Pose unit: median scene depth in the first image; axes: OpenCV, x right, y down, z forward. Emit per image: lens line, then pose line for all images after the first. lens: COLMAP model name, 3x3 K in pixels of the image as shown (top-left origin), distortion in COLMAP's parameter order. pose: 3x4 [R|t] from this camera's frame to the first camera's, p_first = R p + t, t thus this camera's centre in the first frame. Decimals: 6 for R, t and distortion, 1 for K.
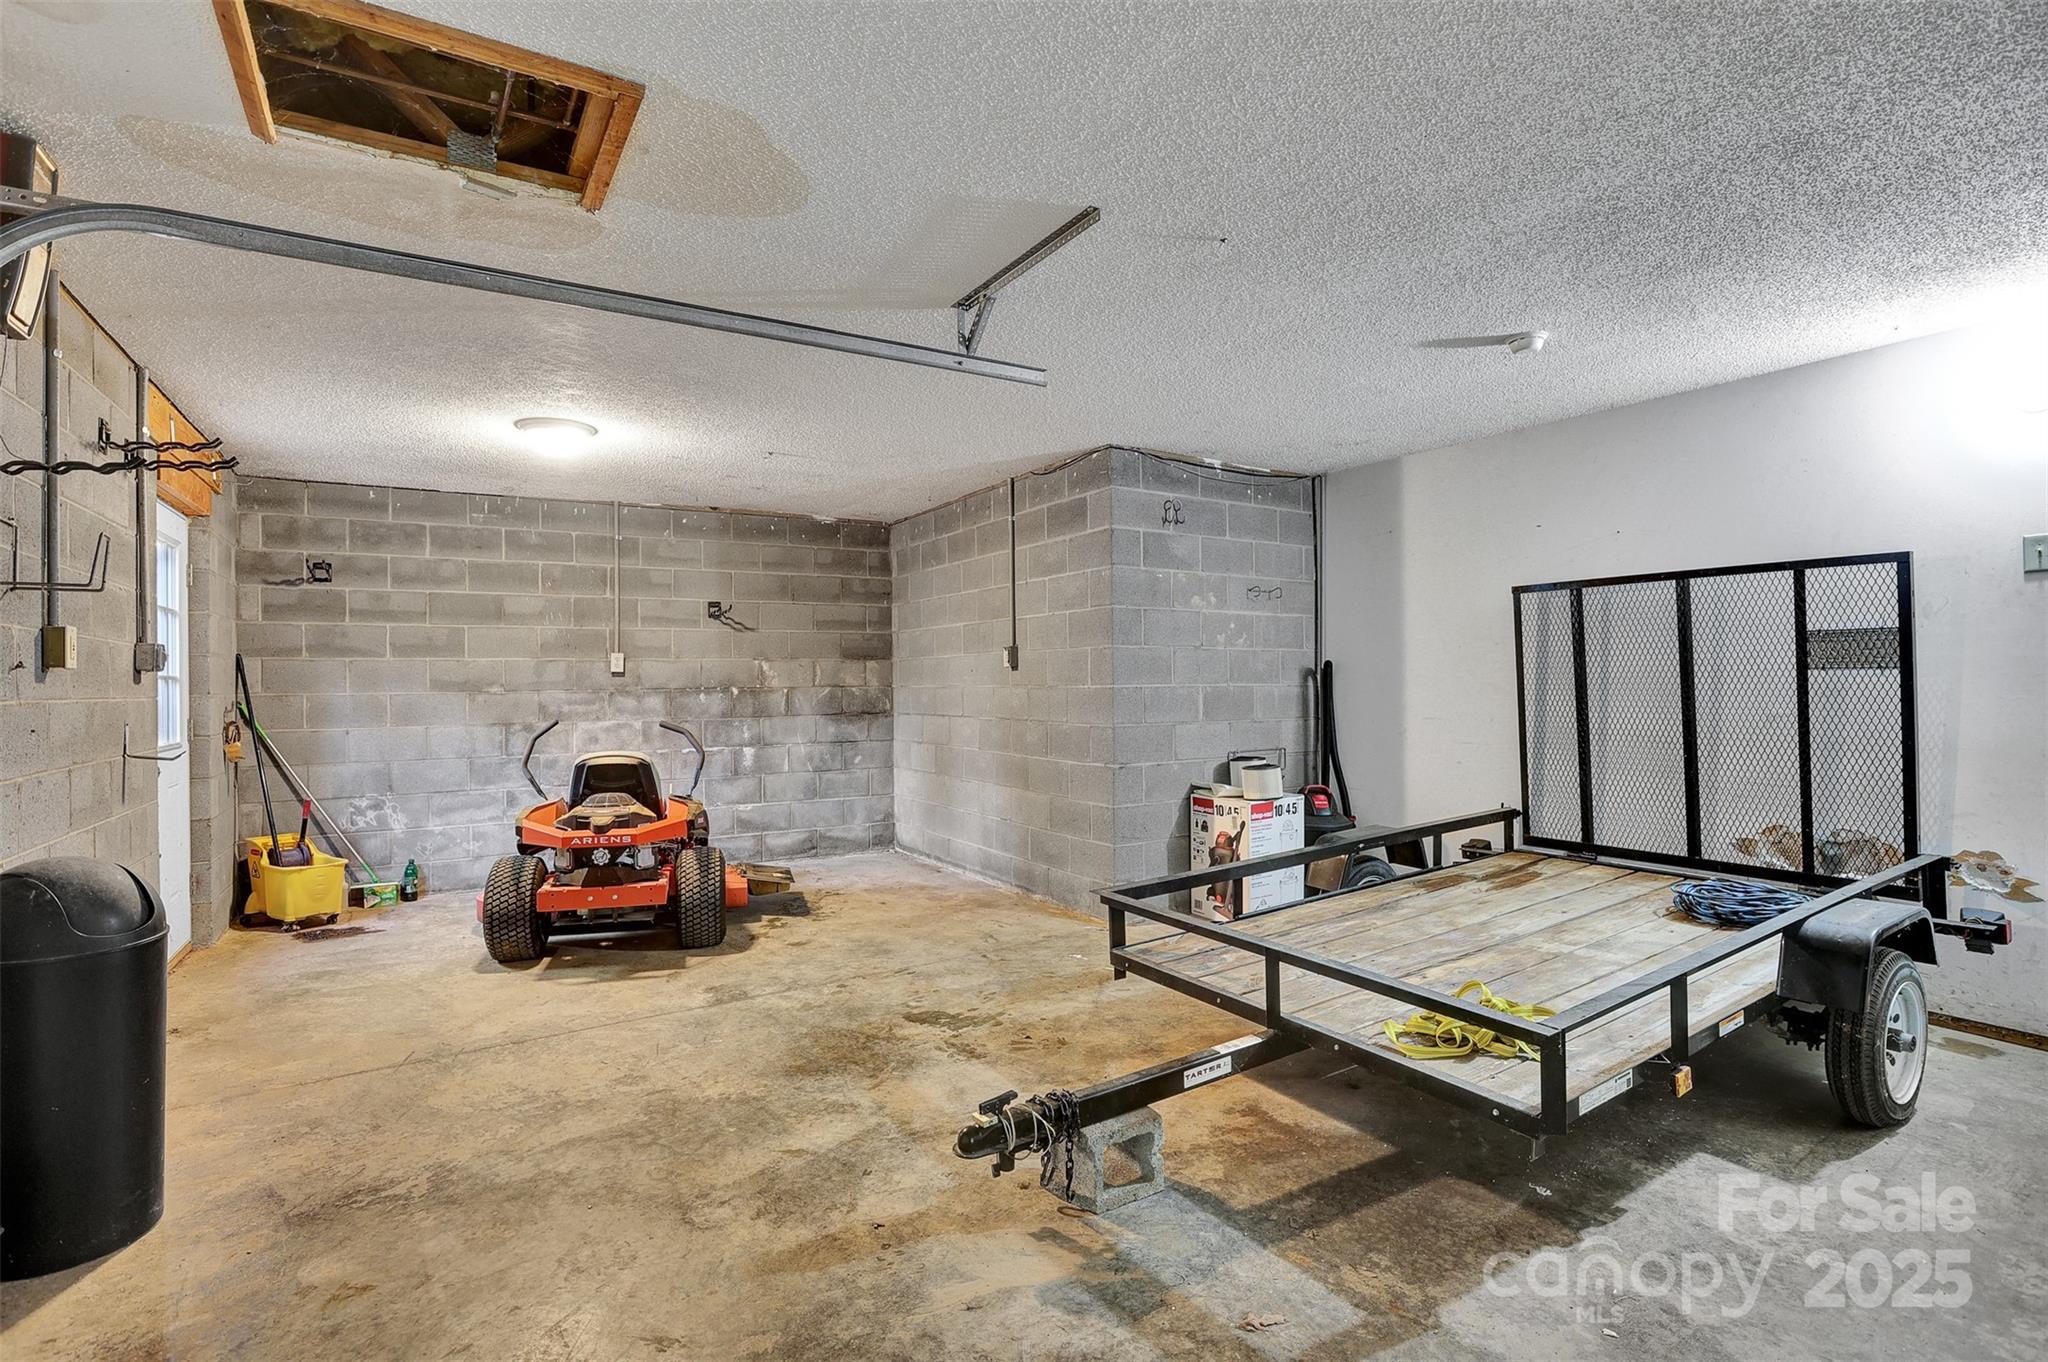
lens RADIAL K [[972.1, 0, 1012.2], [0, 972.1, 678.8], [0, 0, 1]] dist [-0.053795, 0.000579]
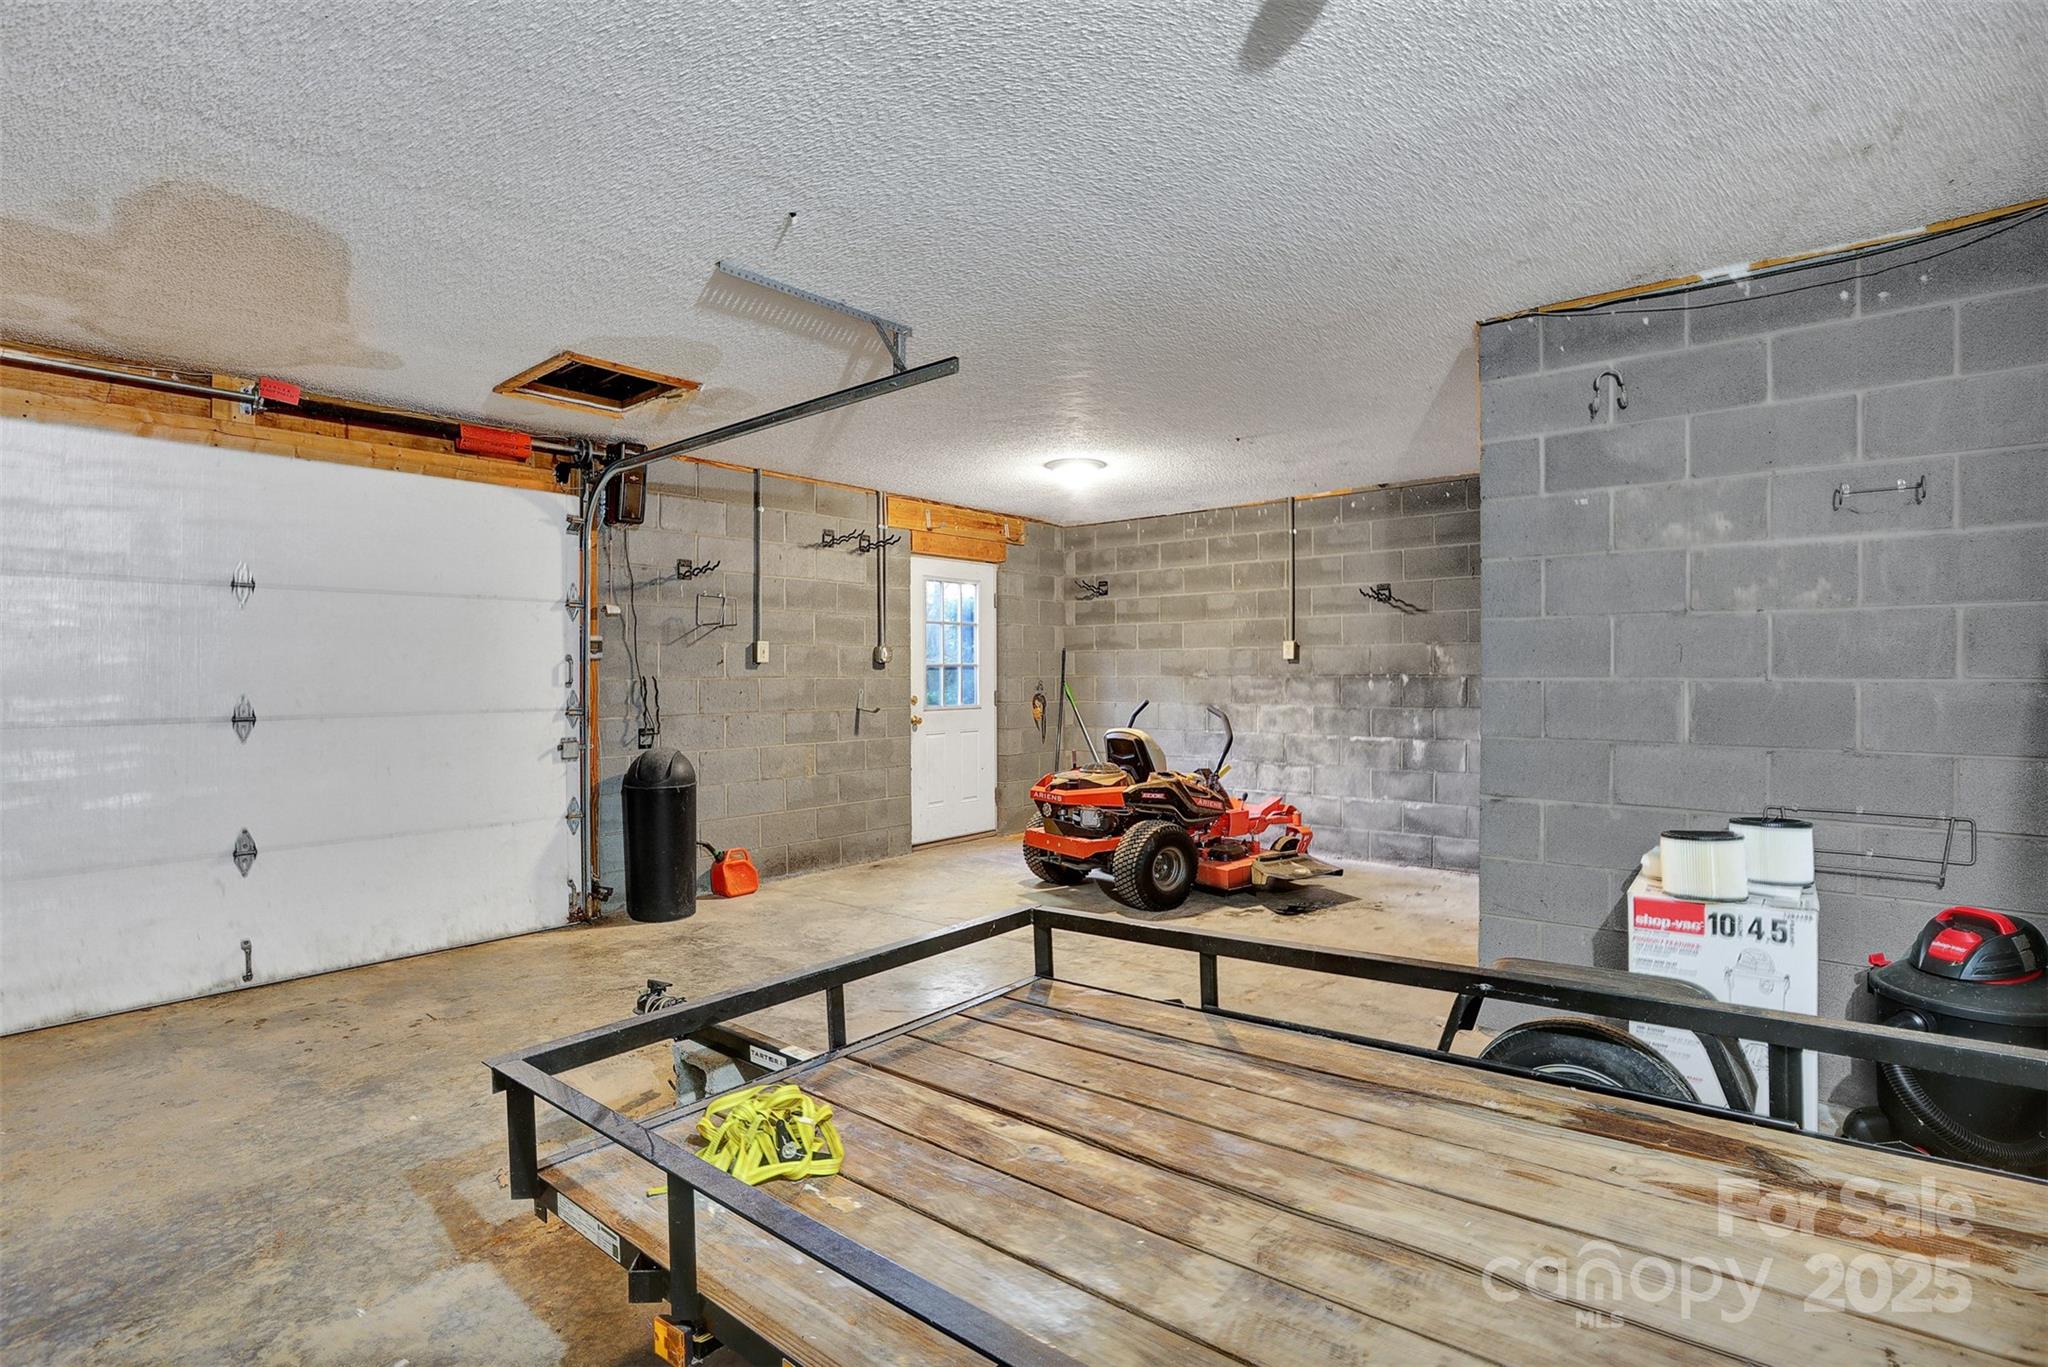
lens RADIAL K [[972.1, 0, 1012.2], [0, 972.1, 681.3], [0, 0, 1]] dist [-0.053795, 0.000579]
pose [[0.297206, 0.017113, -0.954660, 0.532175], [0.003868, 0.999810, 0.019127, -0.004238], [0.954805, -0.009377, 0.297083, 0.406153]]
